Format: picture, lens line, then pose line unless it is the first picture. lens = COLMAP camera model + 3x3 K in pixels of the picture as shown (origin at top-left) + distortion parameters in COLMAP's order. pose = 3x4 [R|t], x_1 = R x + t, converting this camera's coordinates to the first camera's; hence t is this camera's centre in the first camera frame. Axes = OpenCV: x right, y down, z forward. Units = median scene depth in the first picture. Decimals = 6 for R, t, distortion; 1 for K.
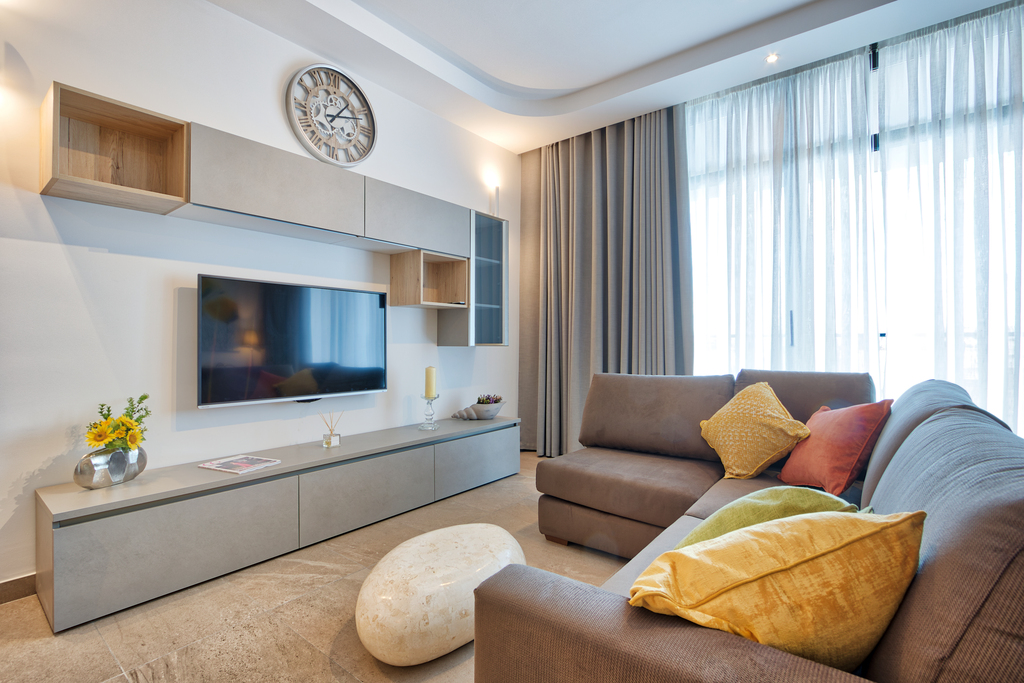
lens RADIAL K [[470.4, 0, 497.8], [0, 470.4, 341.2], [0, 0, 1]] dist [-0.016958, 0.002744]
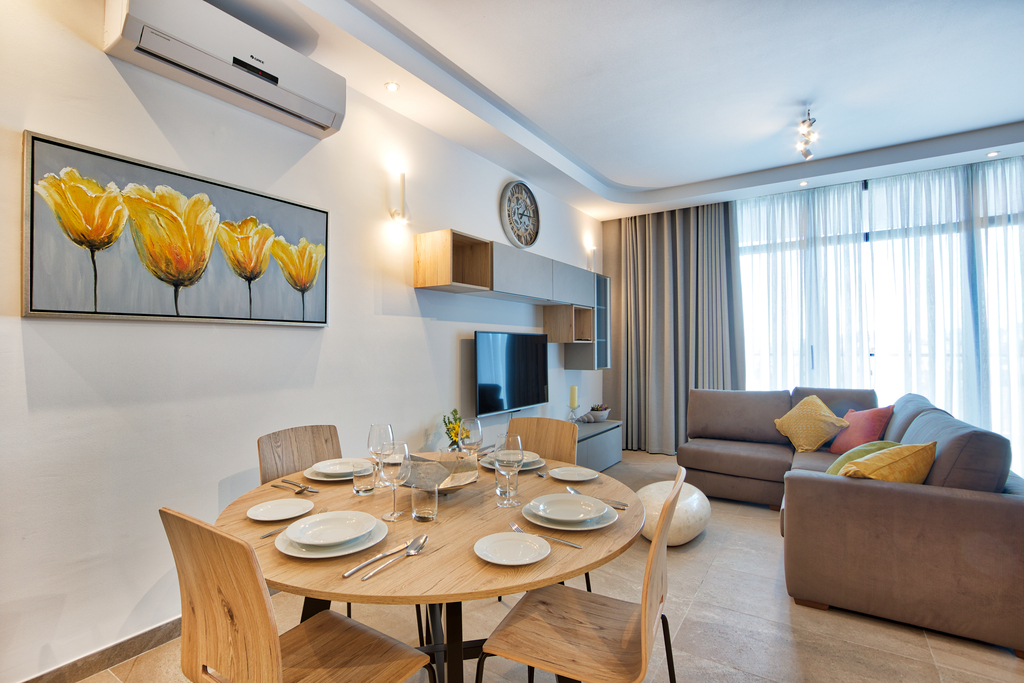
lens RADIAL K [[470.4, 0, 502.3], [0, 470.4, 342.5], [0, 0, 1]] dist [-0.016958, 0.002744]
pose [[0.996322, -0.002967, 0.085641, -0.556529], [0.003931, 0.999931, -0.011098, -0.070789], [-0.085602, 0.011394, 0.996264, -0.463940]]
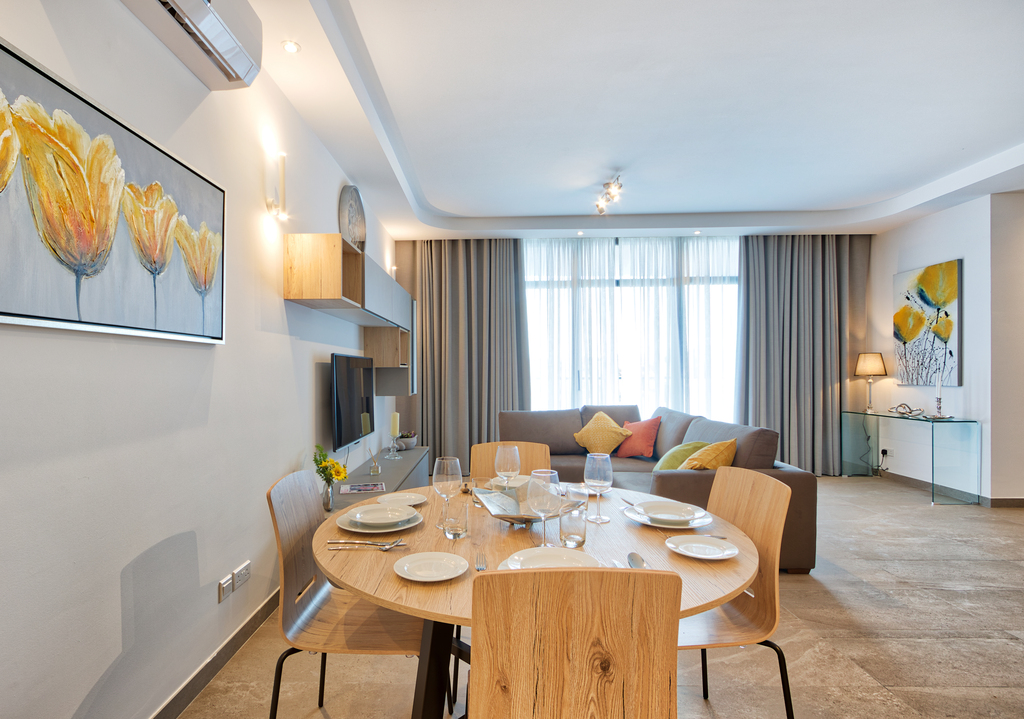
lens RADIAL K [[502.0, 0, 466.9], [0, 502.0, 381.1], [0, 0, 1]] dist [-0.025982, 0.001941]
pose [[0.805126, -0.014699, 0.592921, -0.964035], [0.004722, 0.999820, 0.018374, -0.070779], [-0.593085, -0.011993, 0.805051, -0.324367]]
